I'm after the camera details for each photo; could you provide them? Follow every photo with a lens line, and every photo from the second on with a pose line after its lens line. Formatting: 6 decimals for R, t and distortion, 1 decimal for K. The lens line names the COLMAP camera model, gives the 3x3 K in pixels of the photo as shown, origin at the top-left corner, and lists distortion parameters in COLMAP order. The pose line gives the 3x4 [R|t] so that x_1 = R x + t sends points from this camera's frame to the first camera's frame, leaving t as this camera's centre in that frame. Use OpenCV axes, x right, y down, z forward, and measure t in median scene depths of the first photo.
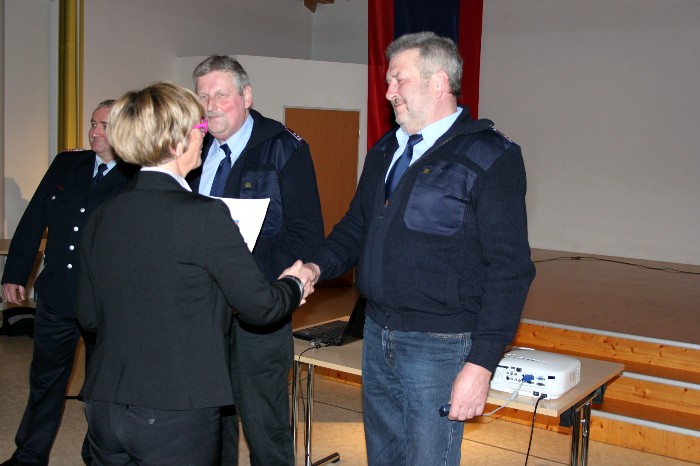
lens RADIAL K [[822.8, 0, 350.0], [0, 822.8, 233.0], [0, 0, 1]] dist [-0.120994, 0.255138]
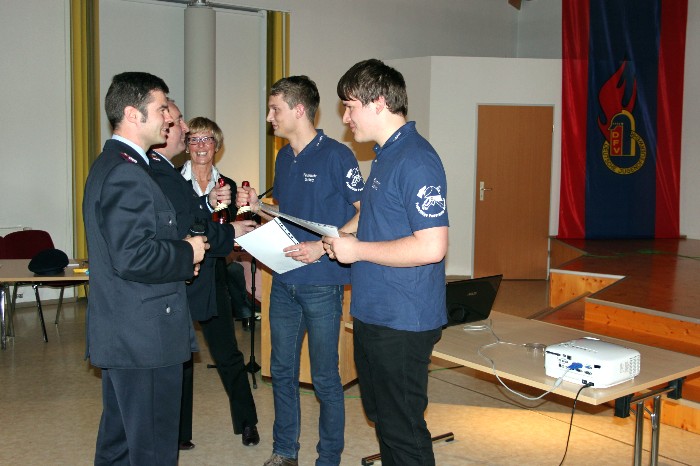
lens RADIAL K [[804.7, 0, 350.0], [0, 804.7, 233.0], [0, 0, 1]] dist [-0.075716, 0.041680]
pose [[0.951292, 0.009962, -0.308130, 0.166585], [-0.008098, 0.999940, 0.007329, 0.004235], [0.308185, -0.004477, 0.951316, -0.023204]]
